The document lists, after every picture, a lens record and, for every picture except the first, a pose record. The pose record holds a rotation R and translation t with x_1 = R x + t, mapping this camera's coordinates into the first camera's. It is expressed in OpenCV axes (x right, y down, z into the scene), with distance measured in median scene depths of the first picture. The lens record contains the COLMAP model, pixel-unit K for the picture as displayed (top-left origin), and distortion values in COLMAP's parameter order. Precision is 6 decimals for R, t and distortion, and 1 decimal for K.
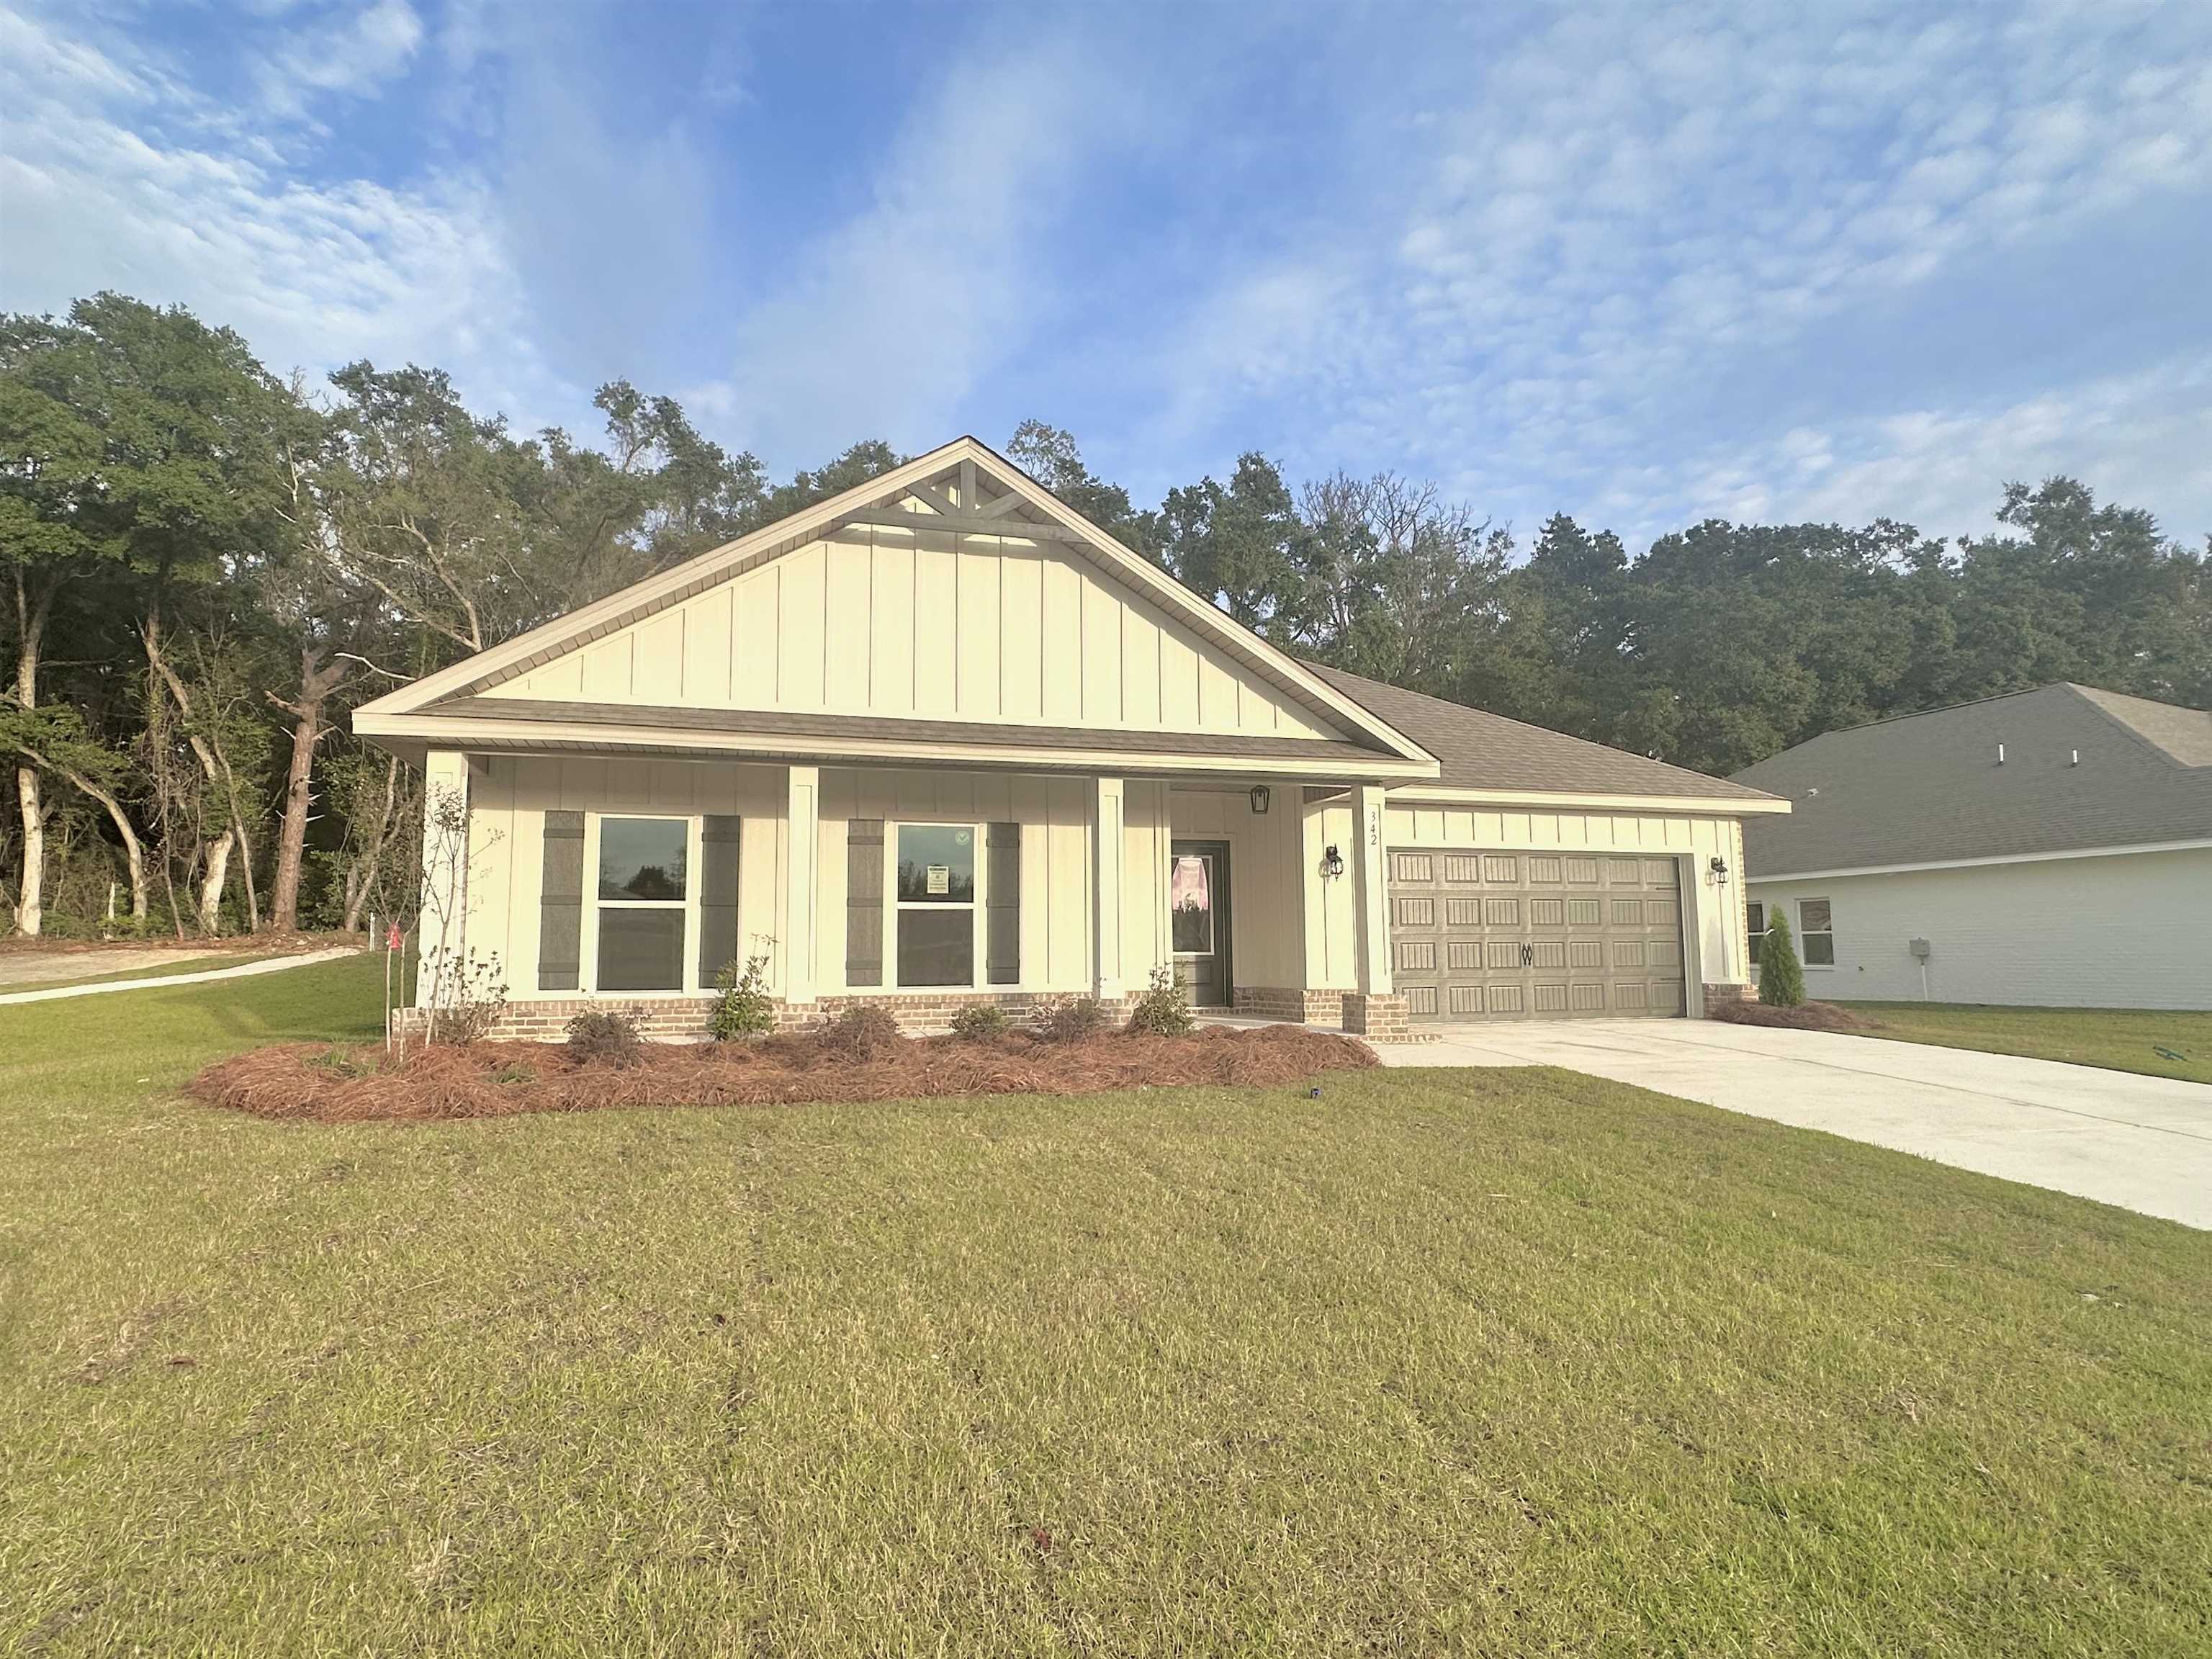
lens RADIAL K [[1160.7, 0, 1113.4], [0, 1160.7, 844.9], [0, 0, 1]] dist [-0.000945, -0.000480]
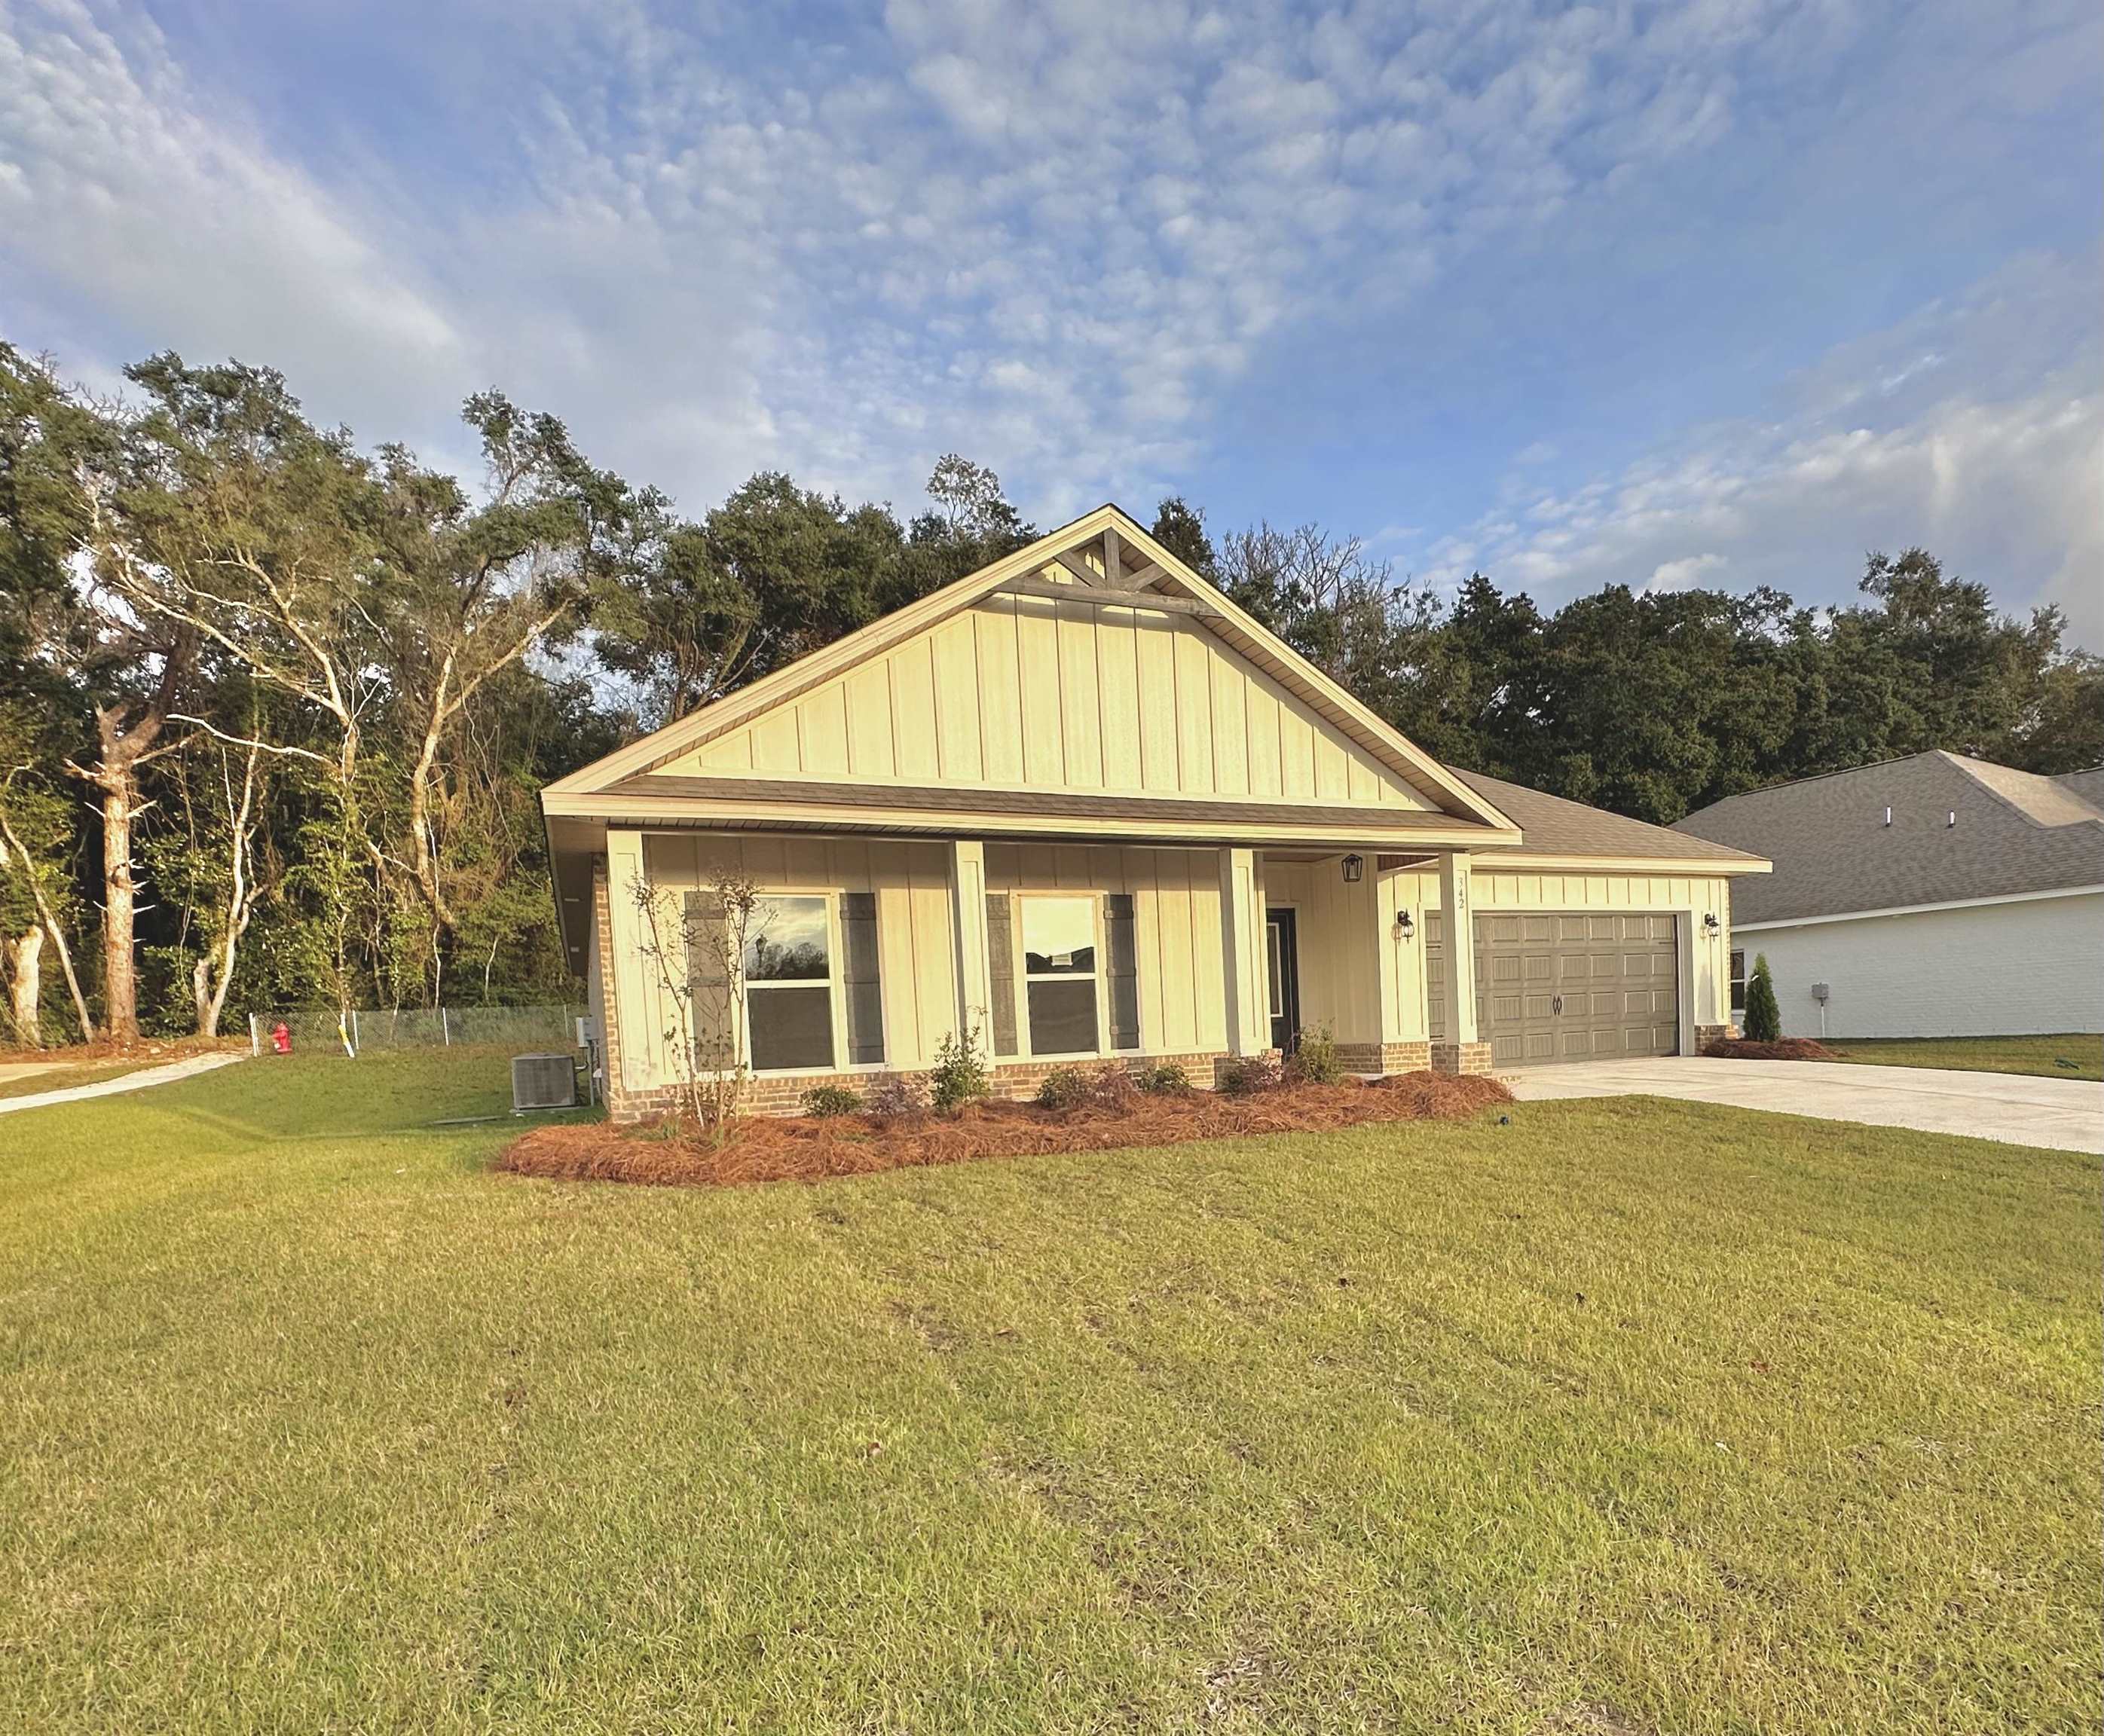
lens RADIAL K [[1190.2, 0, 1177.0], [0, 1190.2, 1088.0], [0, 0, 1]] dist [-0.003187, 0.001150]
pose [[0.984642, -0.047877, 0.167892, -0.122954], [0.023562, 0.989307, 0.143930, 0.000114], [-0.172988, -0.137764, 0.975242, -0.038229]]
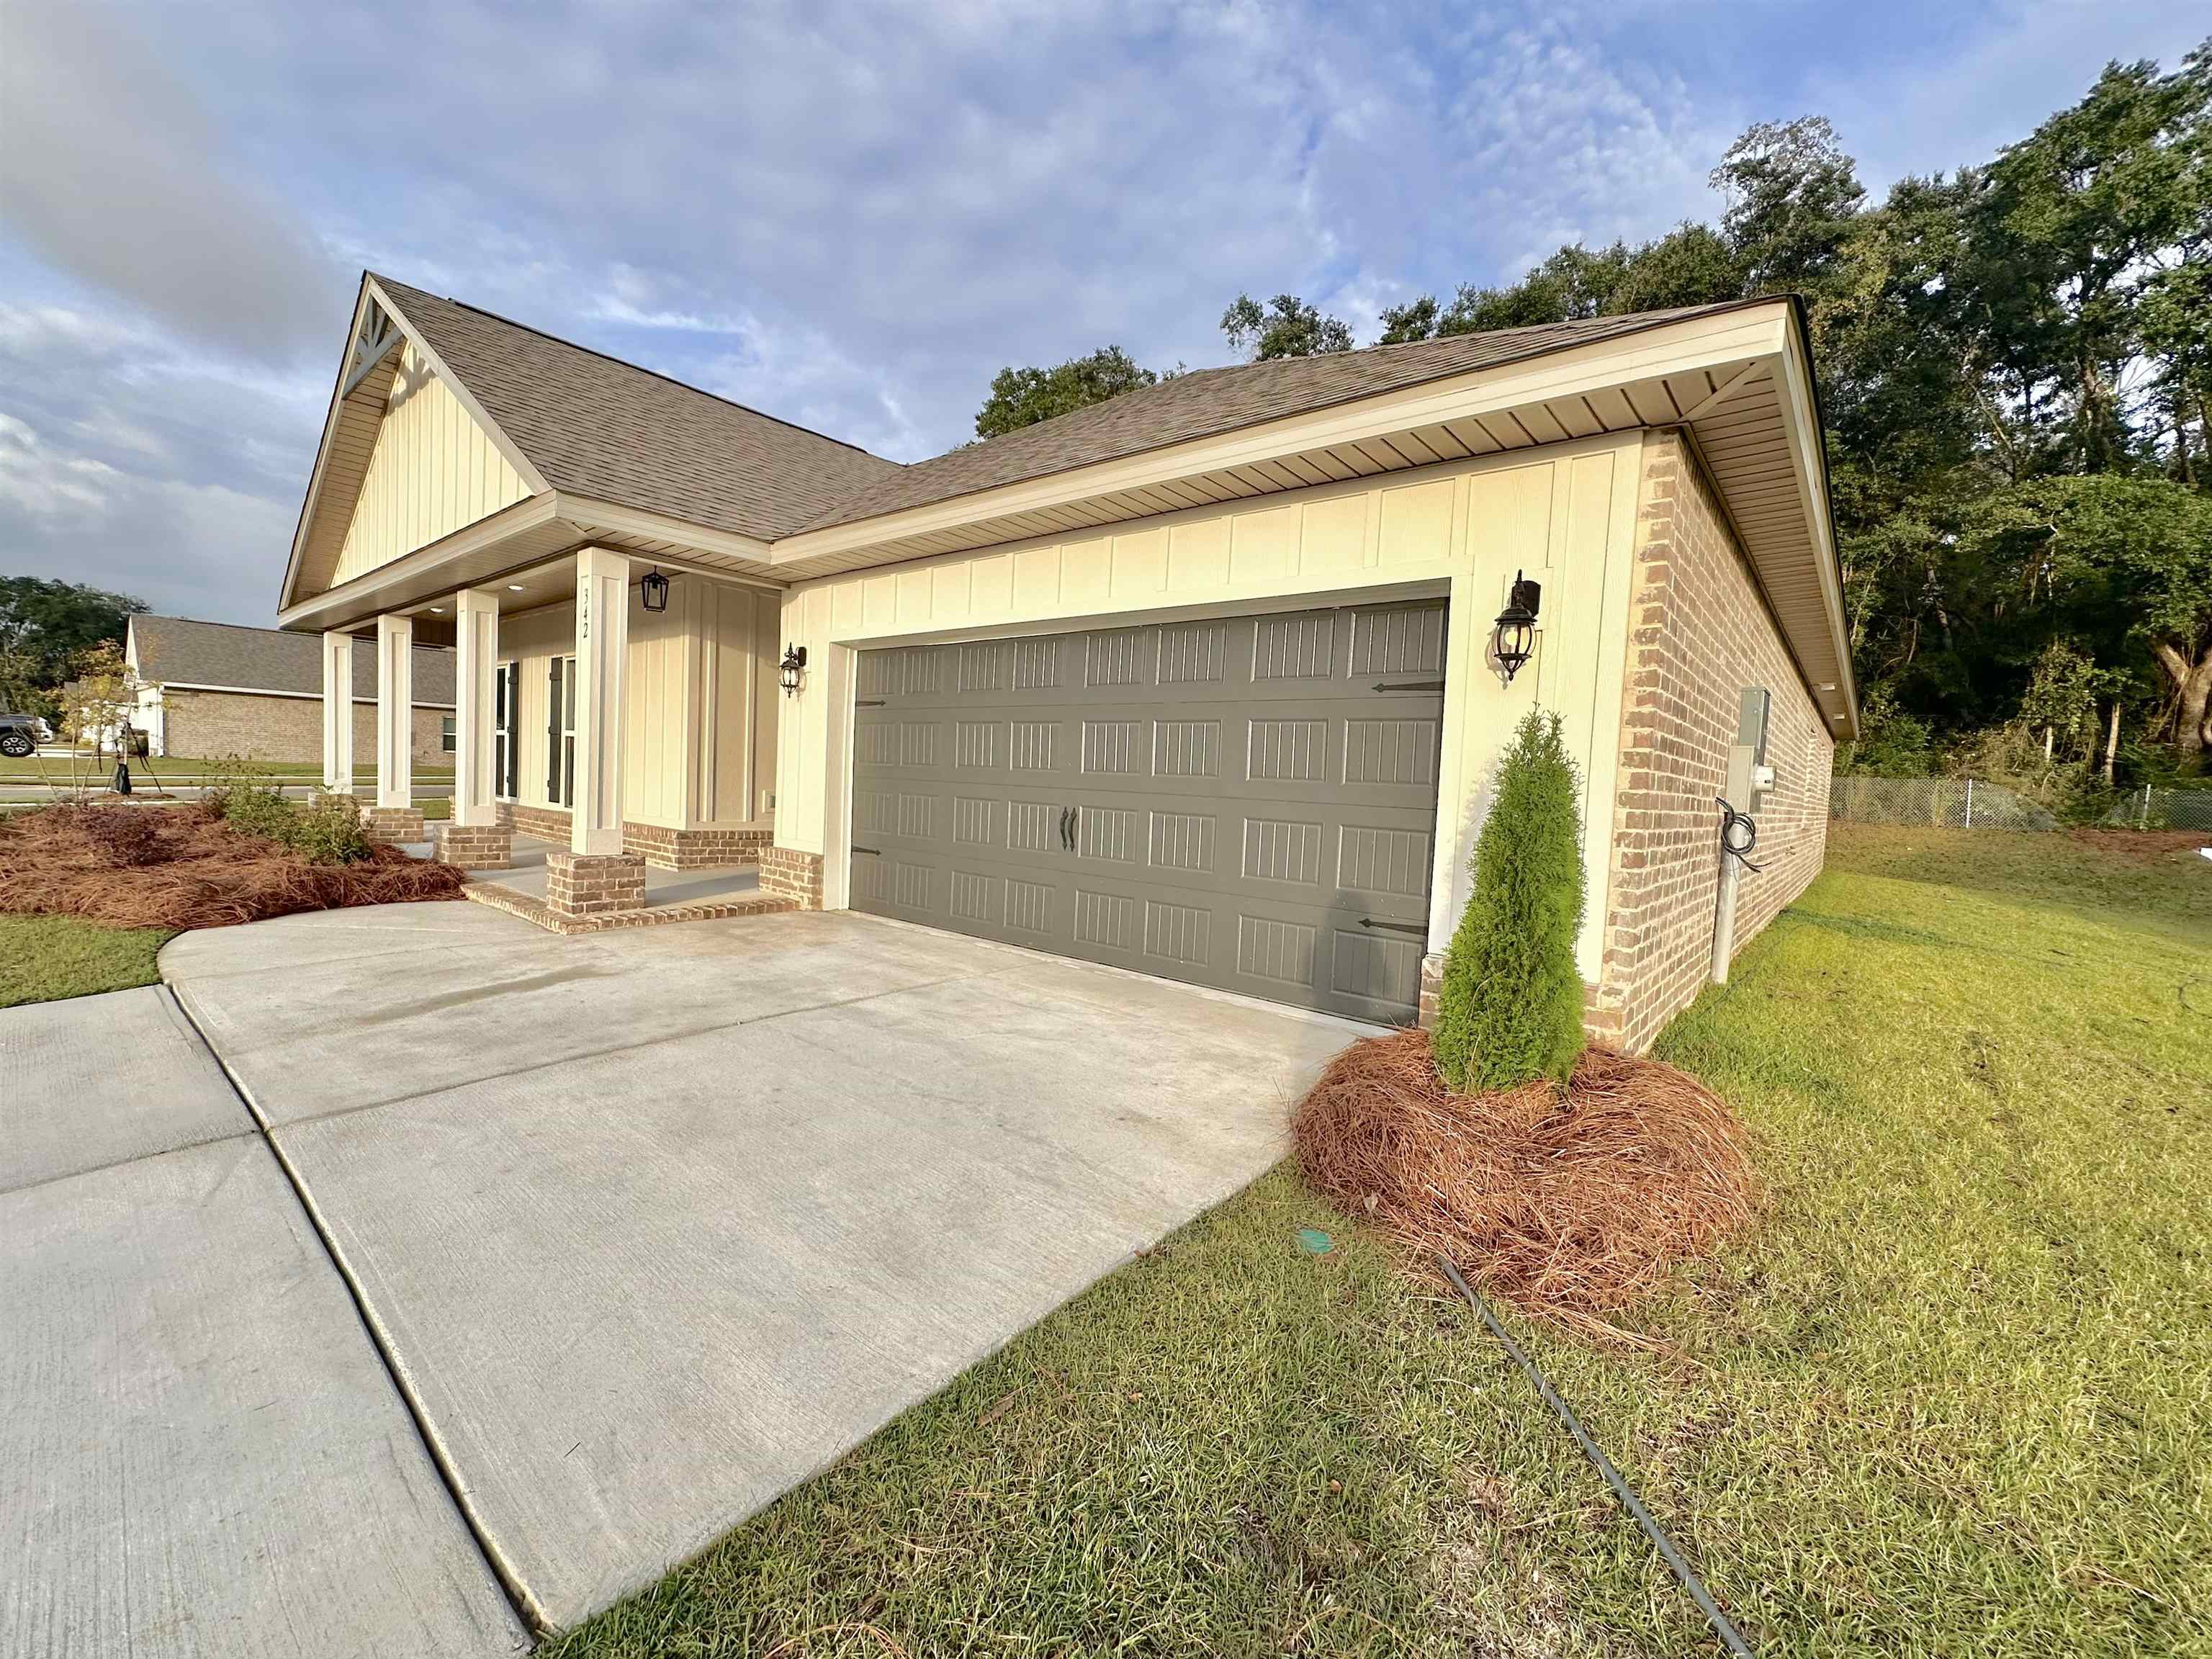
lens RADIAL K [[914.1, 0, 1101.9], [0, 914.1, 829.6], [0, 0, 1]] dist [-0.002269, 0.000722]
pose [[0.550076, 0.079568, -0.831316, 0.435802], [0.027450, 0.993190, 0.113225, 0.030624], [0.834663, -0.085102, 0.544146, 0.489913]]
